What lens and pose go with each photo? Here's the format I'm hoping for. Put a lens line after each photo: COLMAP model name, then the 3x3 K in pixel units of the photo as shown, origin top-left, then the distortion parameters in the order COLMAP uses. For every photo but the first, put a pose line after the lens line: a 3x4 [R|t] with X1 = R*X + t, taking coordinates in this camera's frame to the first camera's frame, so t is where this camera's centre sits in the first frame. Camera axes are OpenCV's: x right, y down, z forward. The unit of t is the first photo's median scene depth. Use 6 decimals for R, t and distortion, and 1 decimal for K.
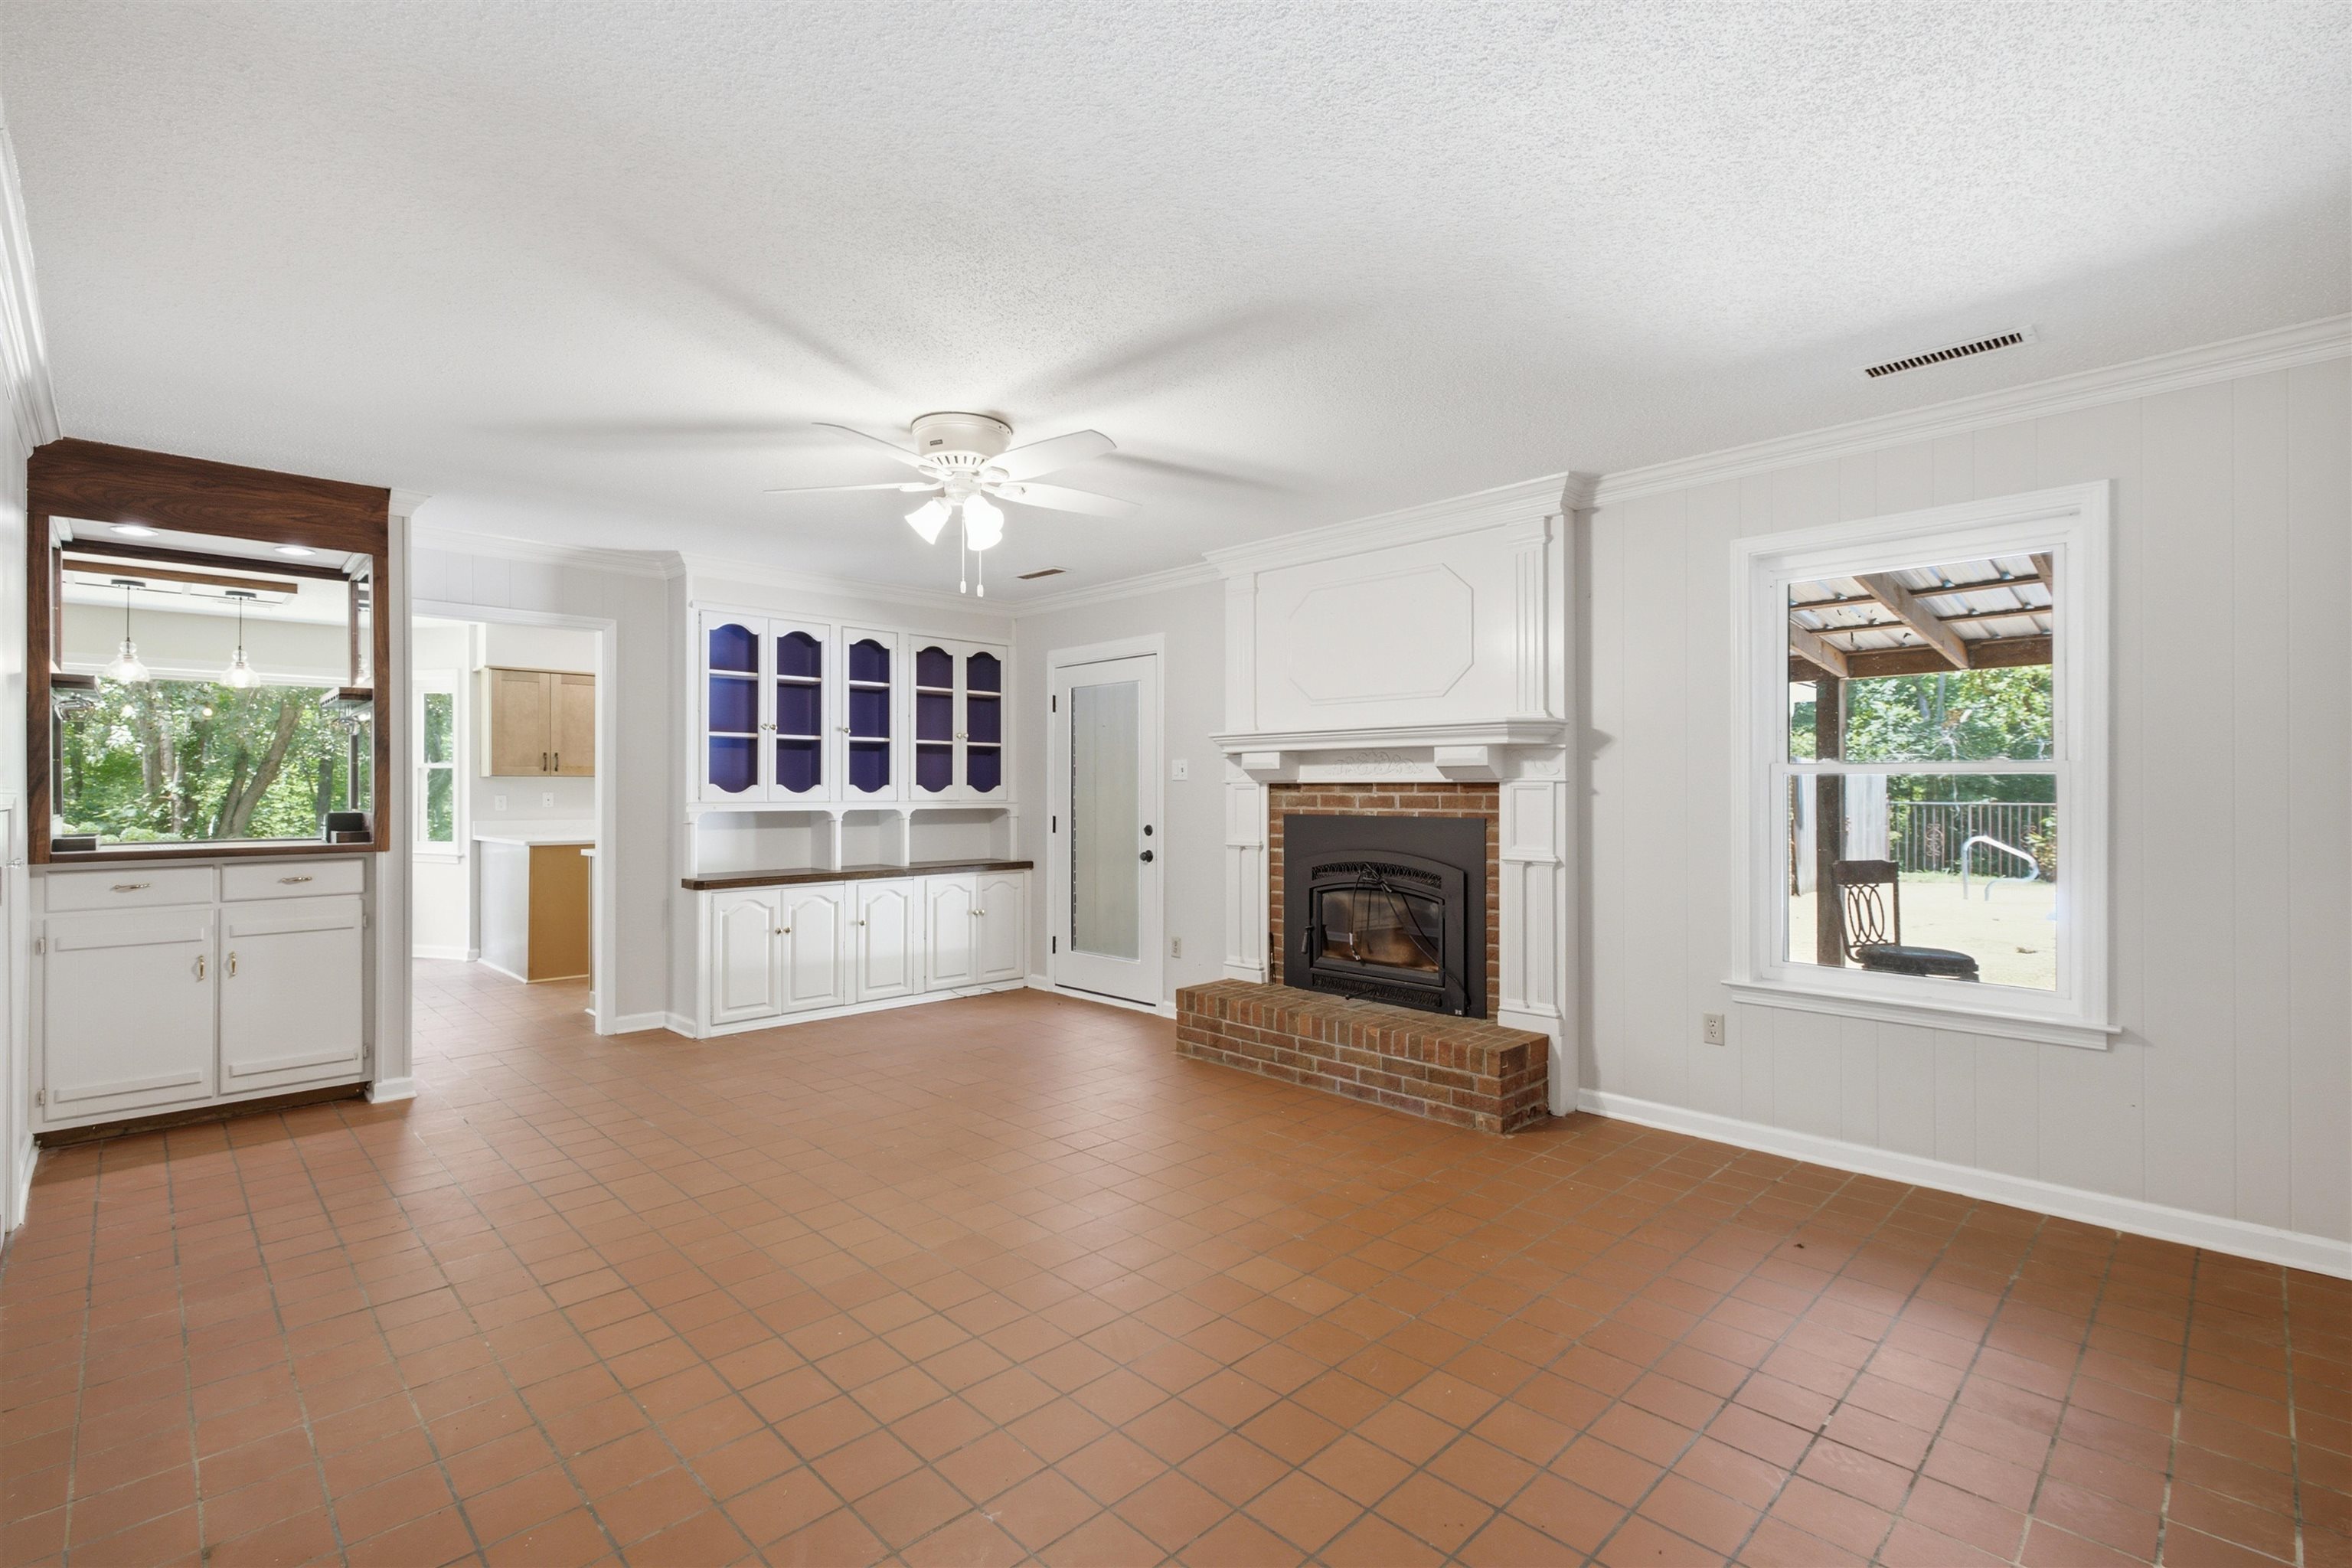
lens RADIAL K [[1043.6, 0, 1187.7], [0, 1043.6, 790.0], [0, 0, 1]] dist [0.000924, 0.000253]
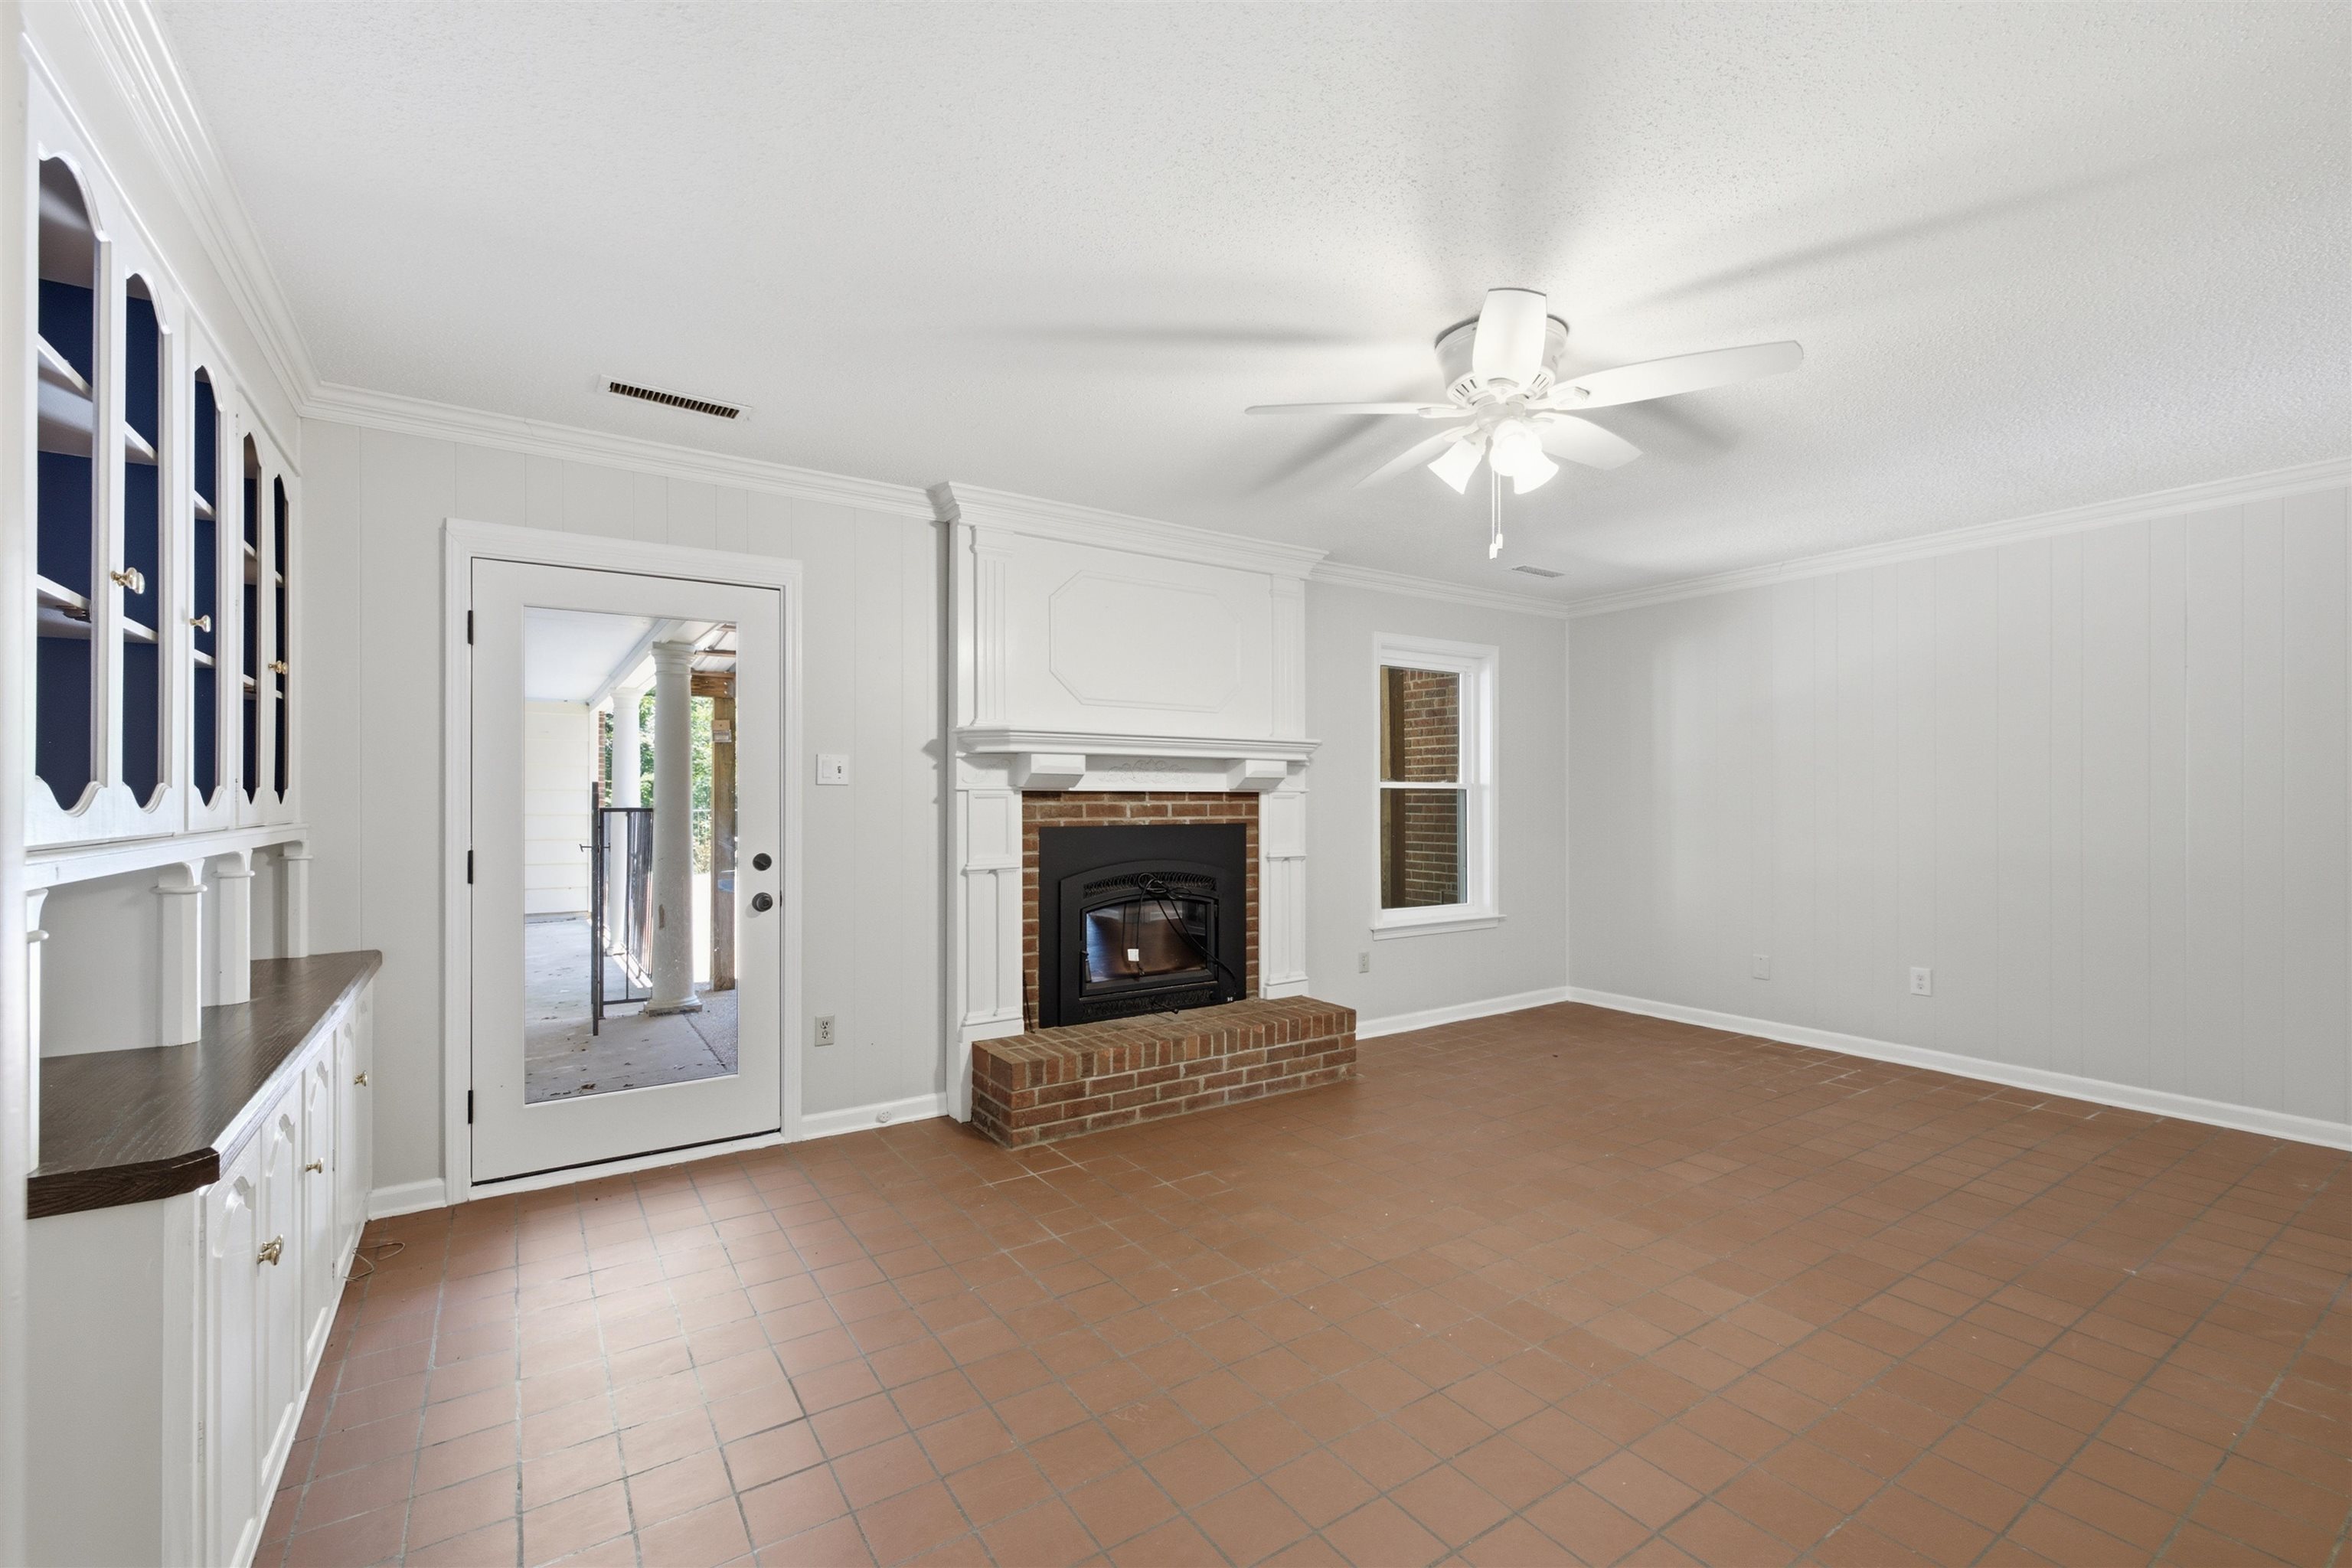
lens RADIAL K [[987.9, 0, 1172.8], [0, 987.9, 795.8], [0, 0, 1]] dist [0.003406, -0.000231]
pose [[0.199526, 0.005284, 0.979878, -0.743354], [0.001512, 0.999983, -0.005701, 0.002601], [-0.979891, 0.002619, 0.199515, 0.809848]]
